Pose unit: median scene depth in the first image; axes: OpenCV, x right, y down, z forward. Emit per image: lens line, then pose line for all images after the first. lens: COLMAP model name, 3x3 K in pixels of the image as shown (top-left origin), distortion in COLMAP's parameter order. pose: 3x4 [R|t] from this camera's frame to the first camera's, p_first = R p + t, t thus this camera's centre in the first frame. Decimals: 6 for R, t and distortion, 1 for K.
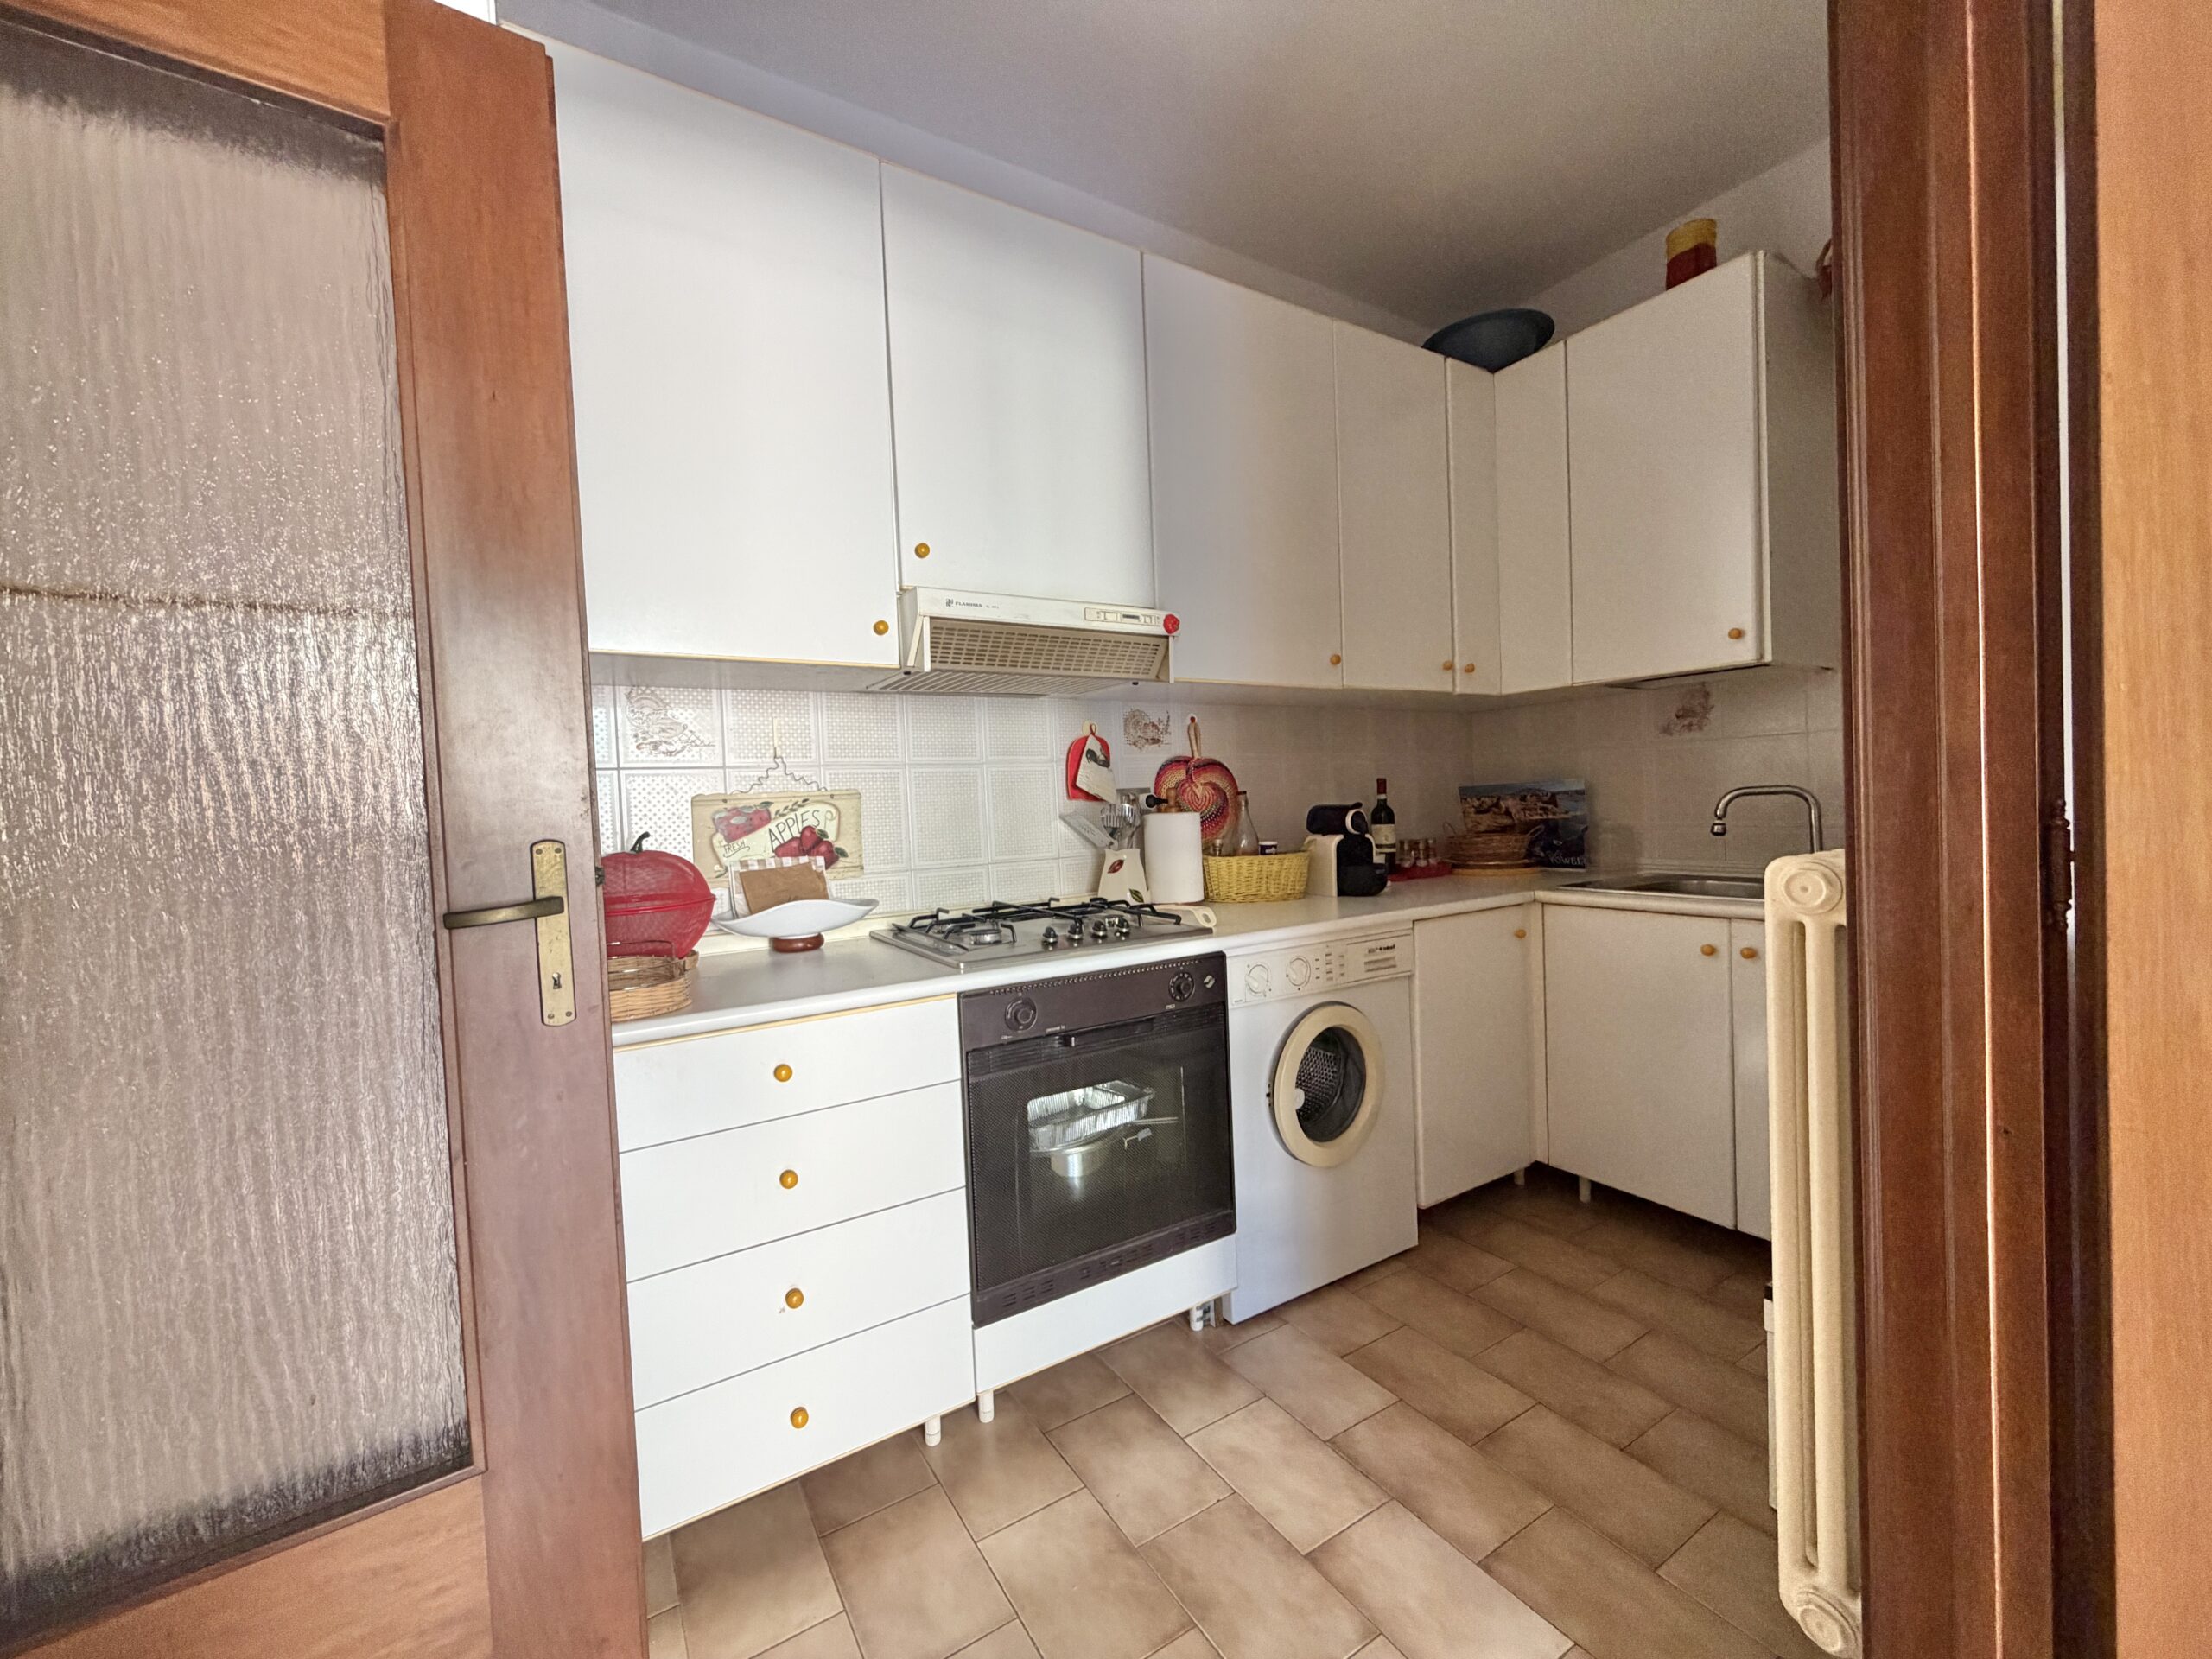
lens RADIAL K [[879.9, 0, 1095.0], [0, 879.9, 831.4], [0, 0, 1]] dist [0.000522, -0.000299]
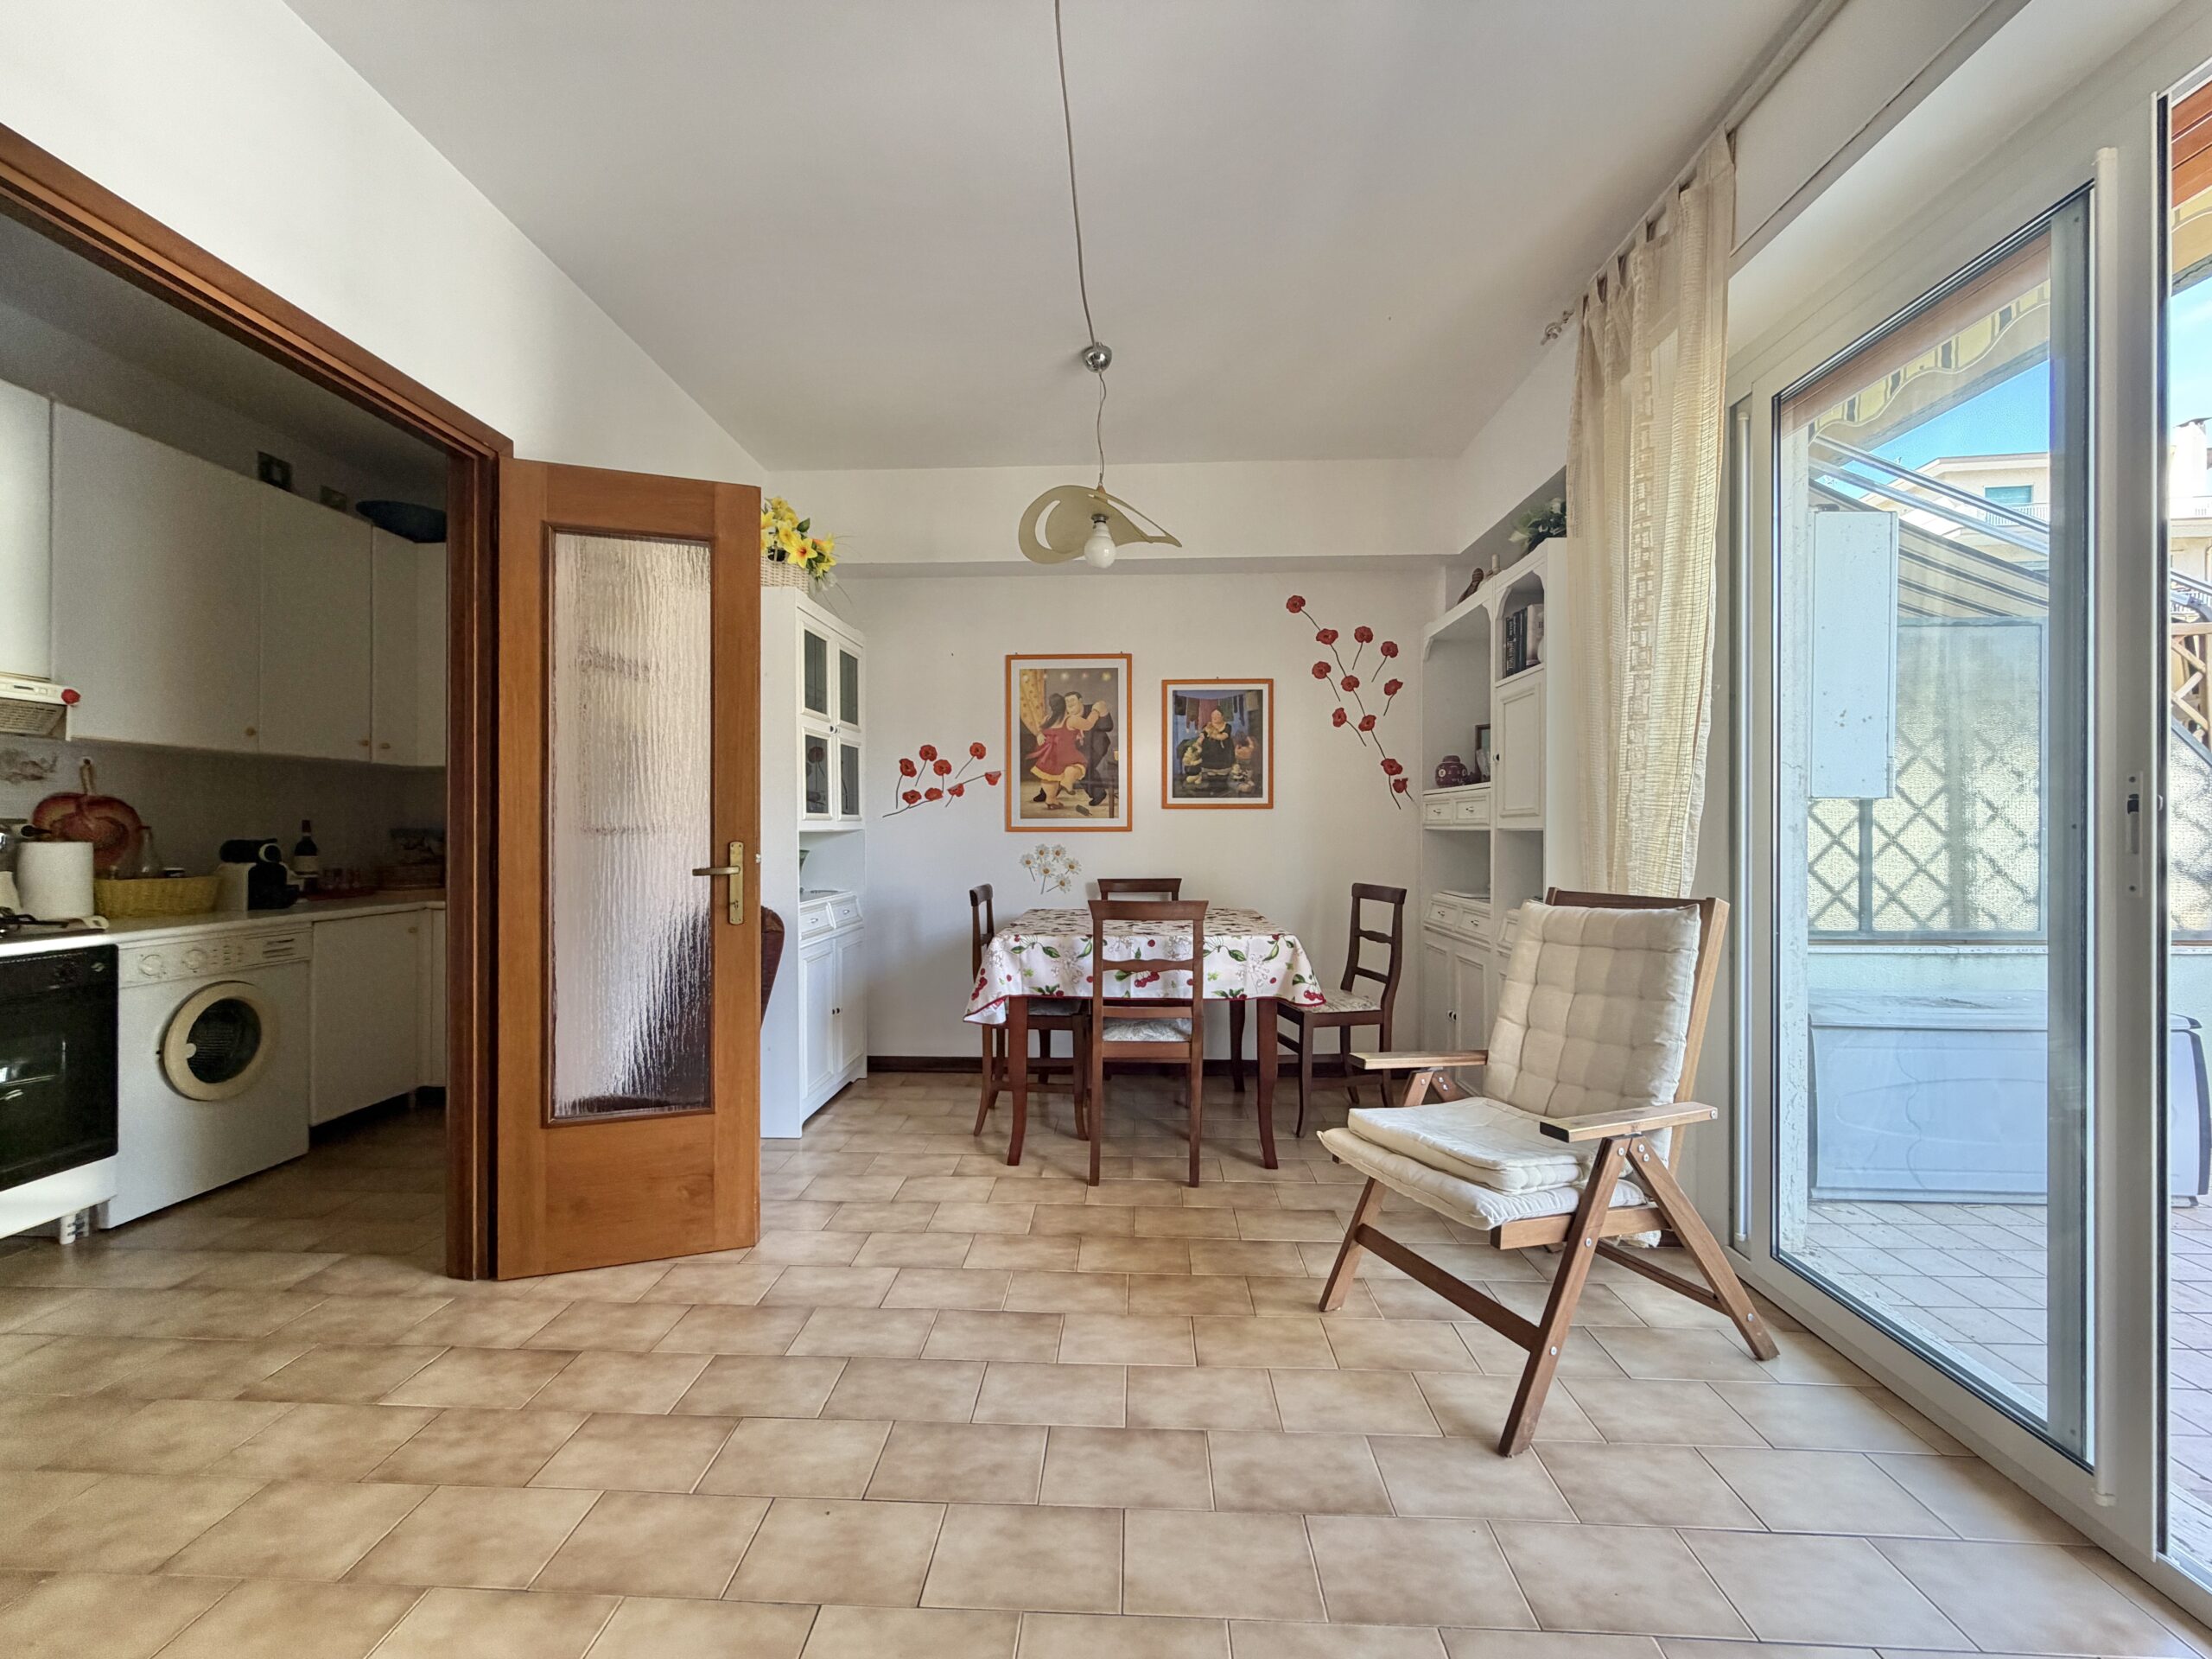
lens RADIAL K [[879.9, 0, 1097.2], [0, 879.9, 827.4], [0, 0, 1]] dist [0.000522, -0.000299]
pose [[0.557176, 0.043073, 0.829277, -0.132737], [0.000770, 0.998627, -0.052386, 0.025973], [-0.830394, 0.029827, 0.556377, -0.940578]]
